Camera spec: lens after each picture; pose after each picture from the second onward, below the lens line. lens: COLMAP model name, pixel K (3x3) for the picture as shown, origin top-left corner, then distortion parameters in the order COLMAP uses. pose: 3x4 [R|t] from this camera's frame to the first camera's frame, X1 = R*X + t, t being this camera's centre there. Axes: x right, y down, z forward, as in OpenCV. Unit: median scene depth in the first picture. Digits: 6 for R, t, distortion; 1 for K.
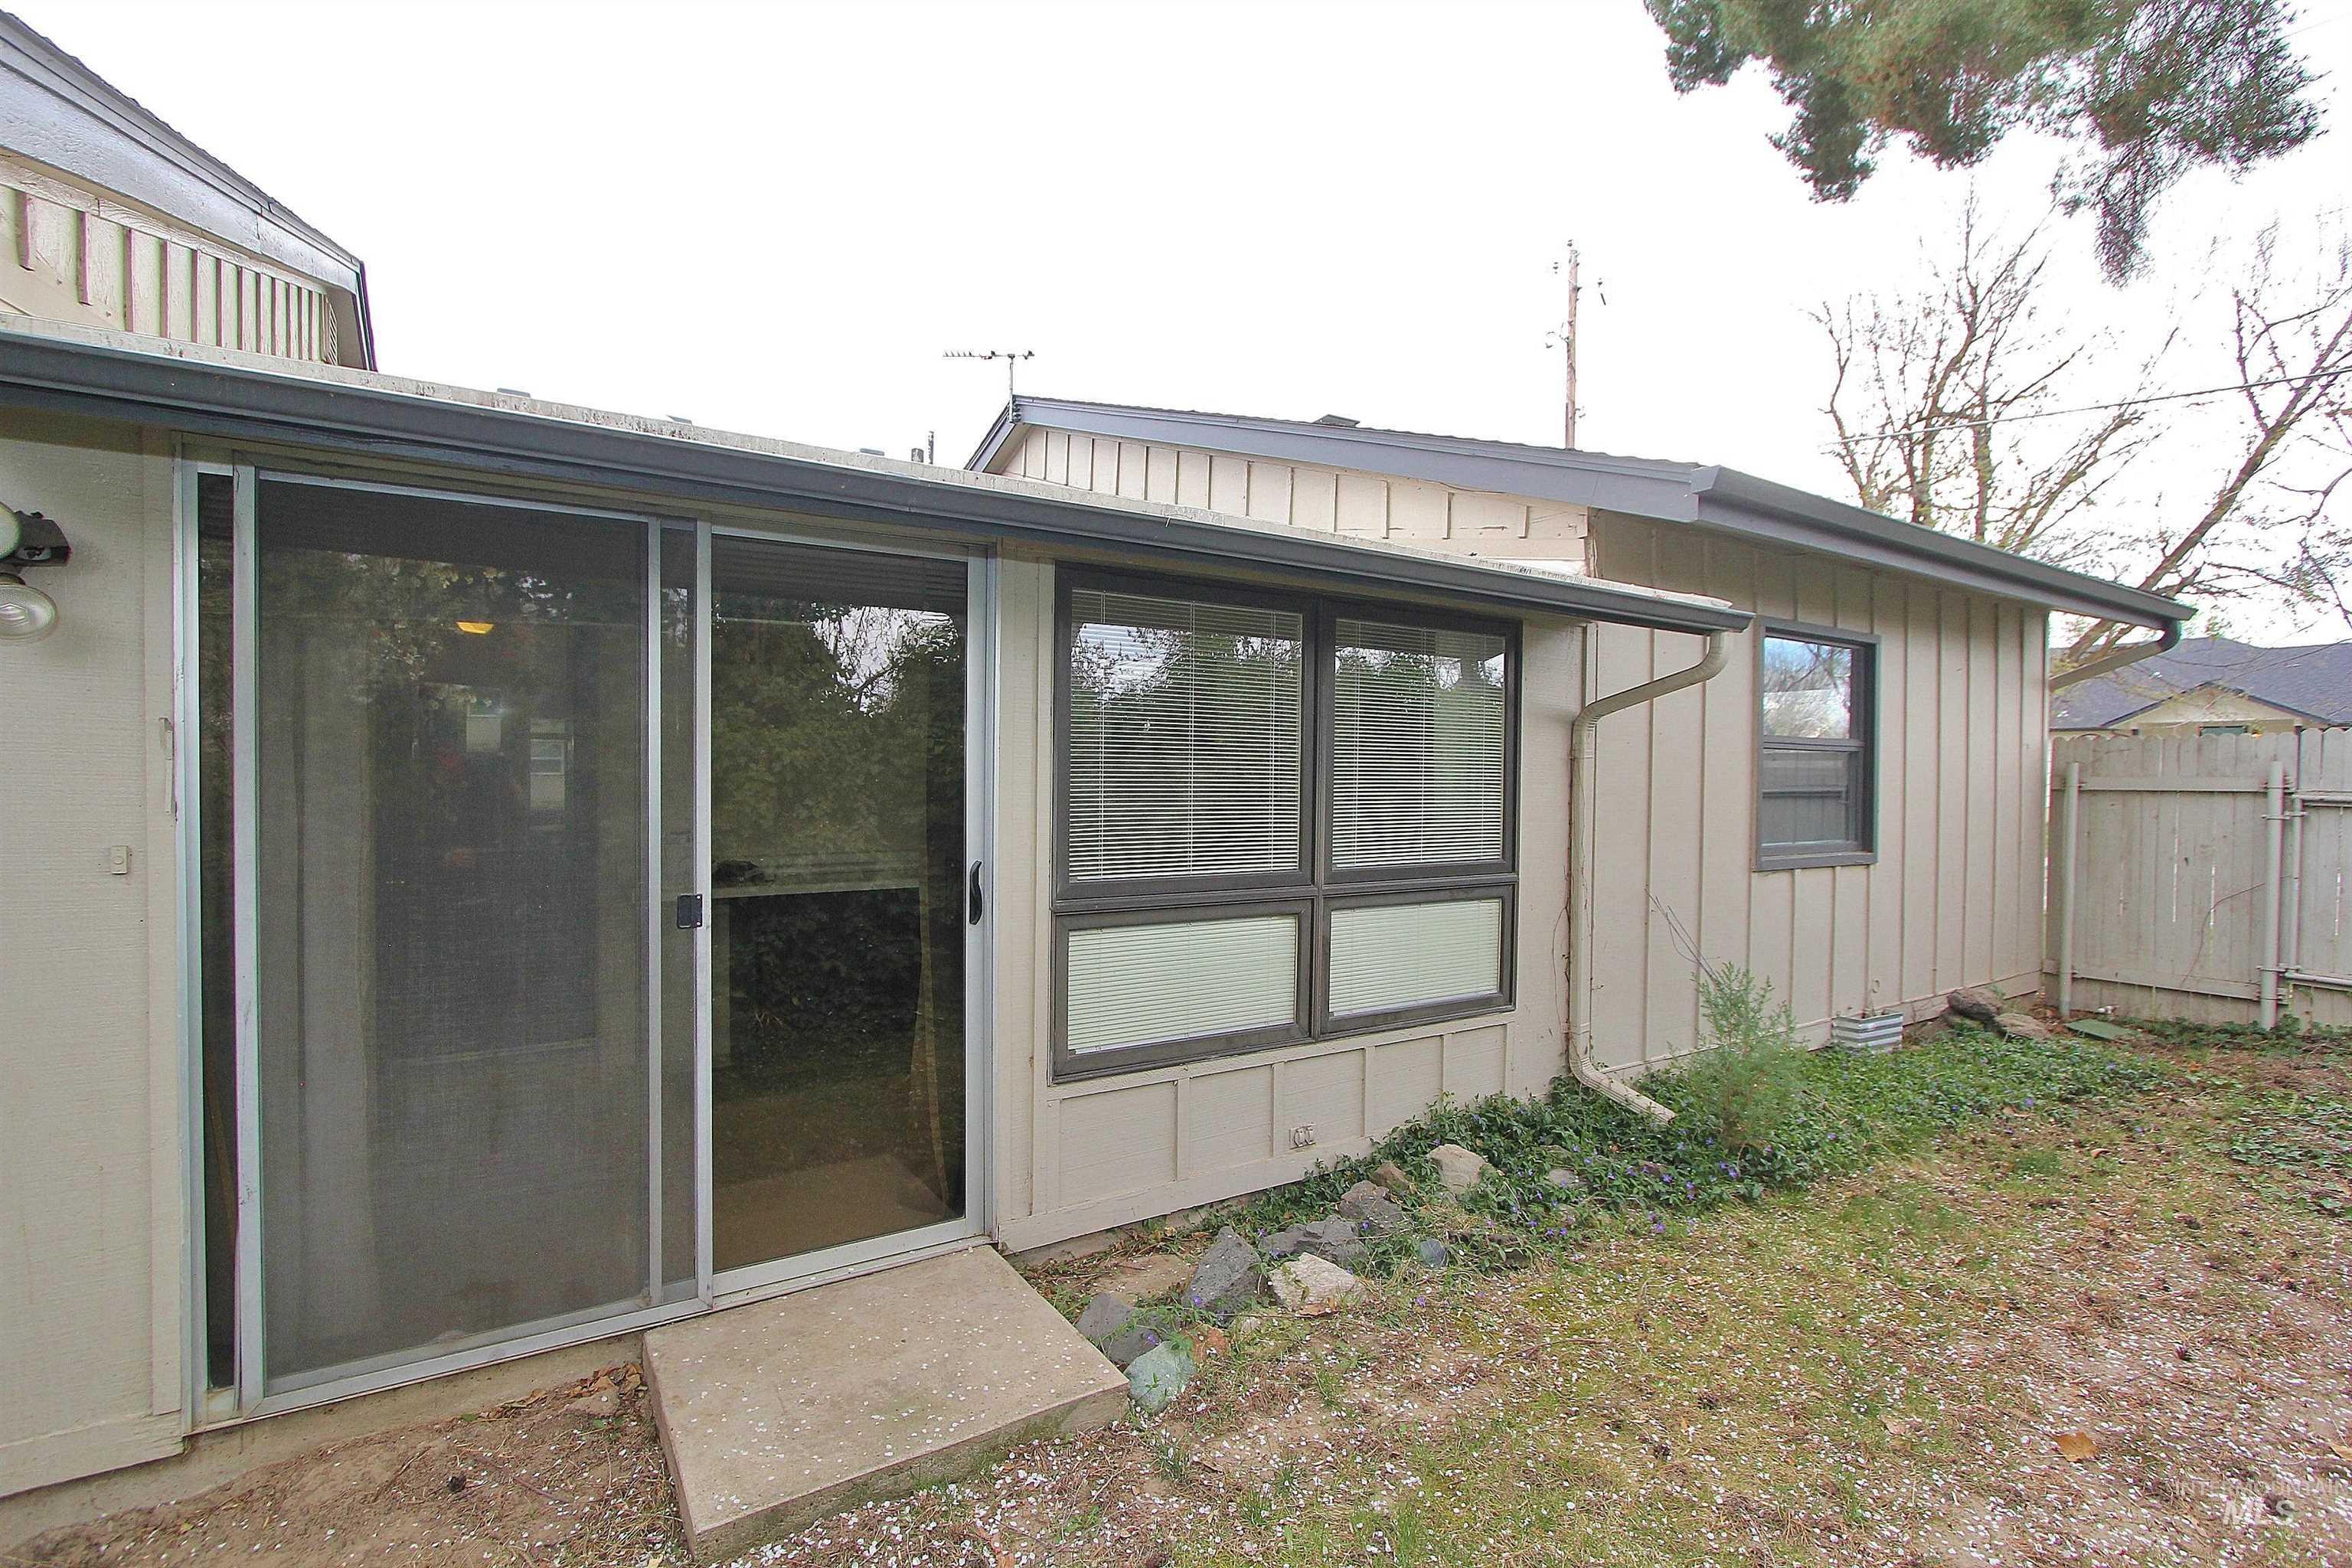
lens RADIAL K [[1086.0, 0, 1169.8], [0, 1086.0, 787.1], [0, 0, 1]] dist [-0.016474, 0.000463]
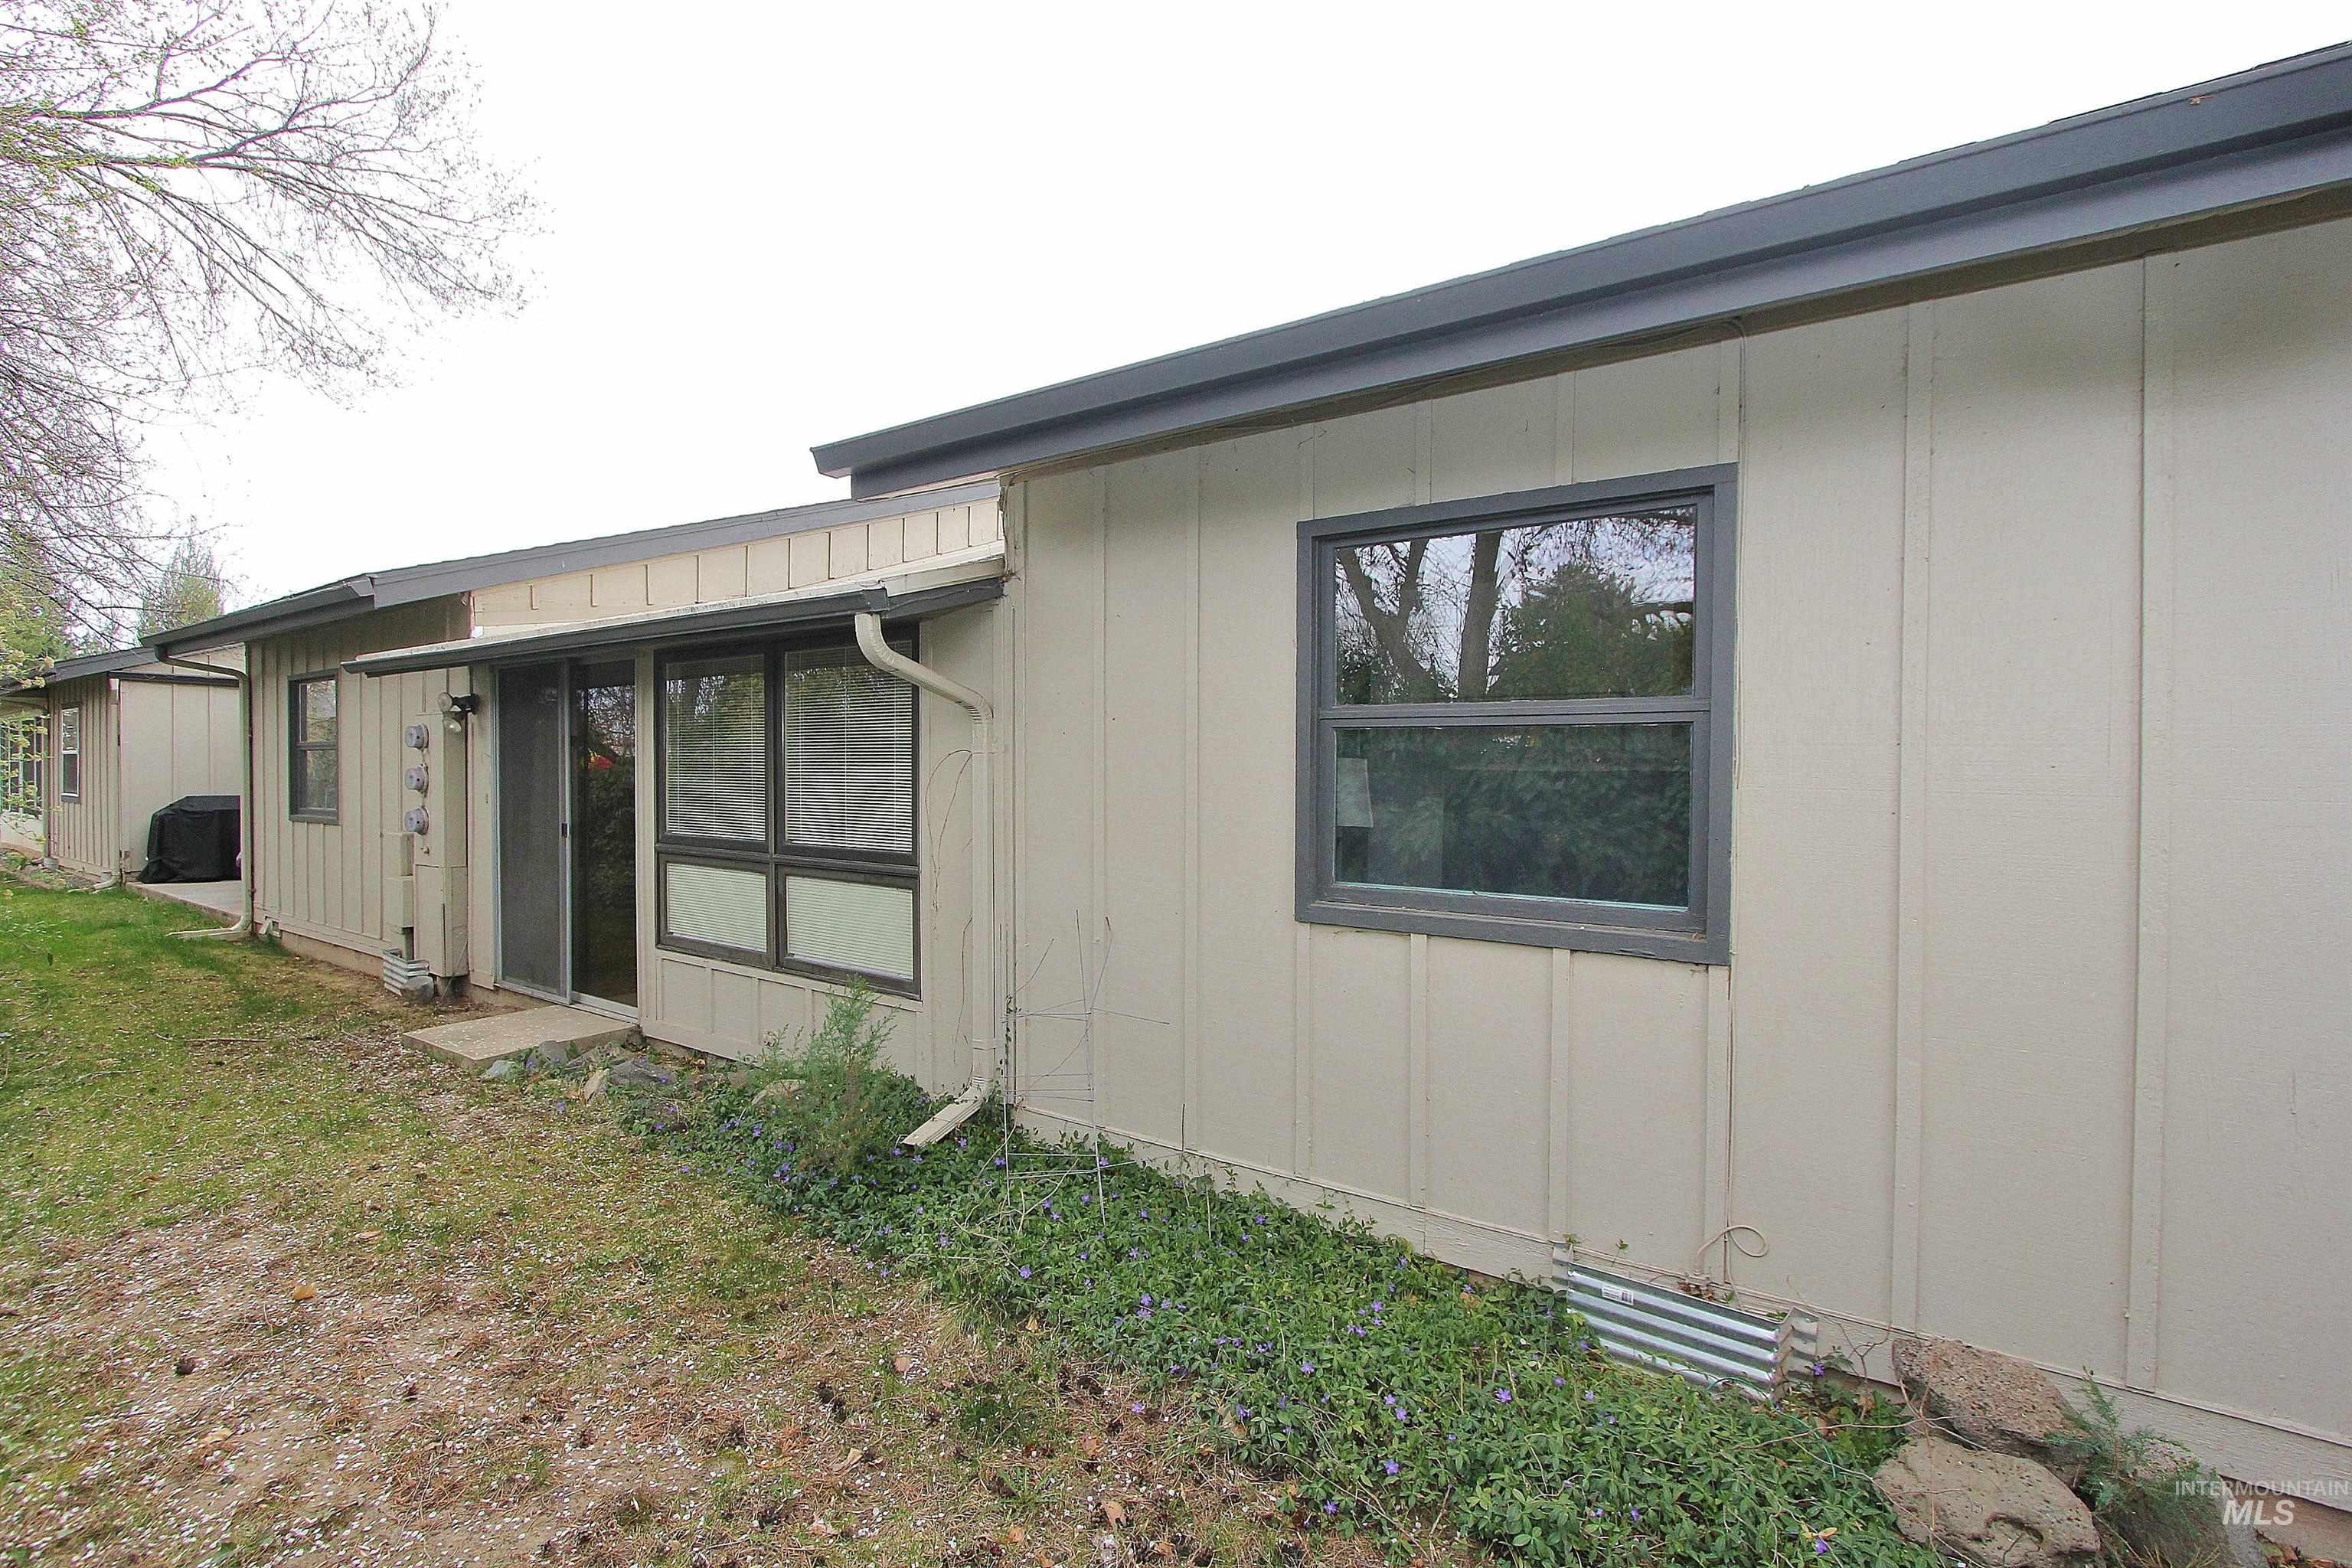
lens RADIAL K [[1086.0, 0, 1169.8], [0, 1086.0, 787.1], [0, 0, 1]] dist [-0.016474, 0.000463]
pose [[0.369705, 0.000912, -0.929149, 1.522144], [-0.022777, 0.999708, -0.008081, 0.007526], [0.928870, 0.024151, 0.369618, 0.934702]]
